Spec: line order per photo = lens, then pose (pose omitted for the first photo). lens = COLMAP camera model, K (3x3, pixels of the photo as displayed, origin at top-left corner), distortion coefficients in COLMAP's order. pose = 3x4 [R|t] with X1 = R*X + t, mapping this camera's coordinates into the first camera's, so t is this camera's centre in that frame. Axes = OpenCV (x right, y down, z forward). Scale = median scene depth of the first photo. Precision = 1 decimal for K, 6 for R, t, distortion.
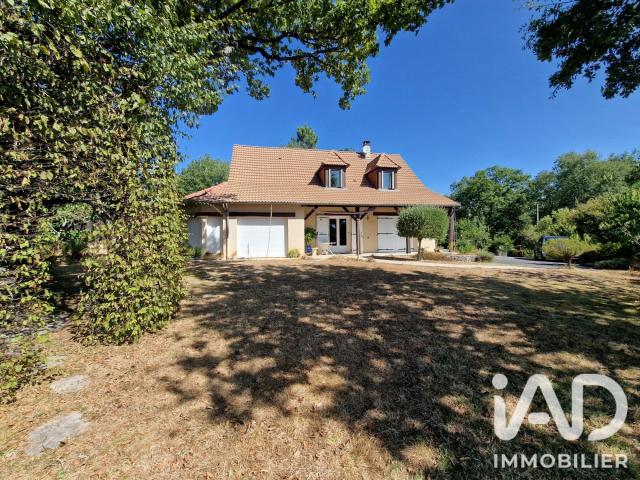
lens RADIAL K [[270.3, 0, 320.0], [0, 270.3, 240.0], [0, 0, 1]] dist [0.000152, -0.000031]
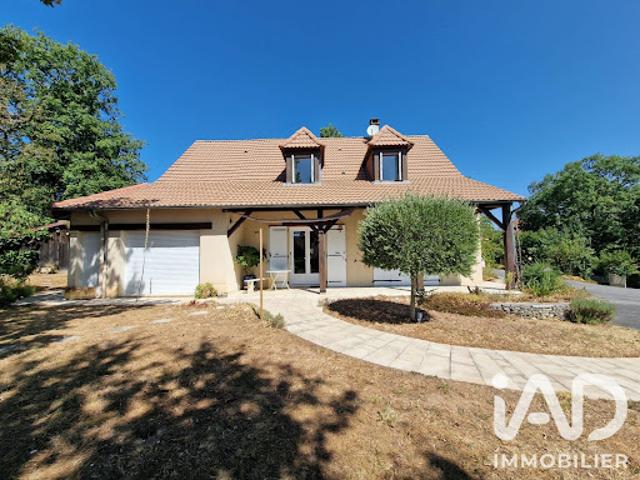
lens RADIAL K [[270.3, 0, 320.0], [0, 270.3, 240.0], [0, 0, 1]] dist [0.000152, -0.000031]
pose [[0.974105, -0.018356, -0.225352, 0.238091], [0.006319, 0.998520, -0.054020, -0.023085], [0.226010, 0.051197, 0.972779, 0.387066]]
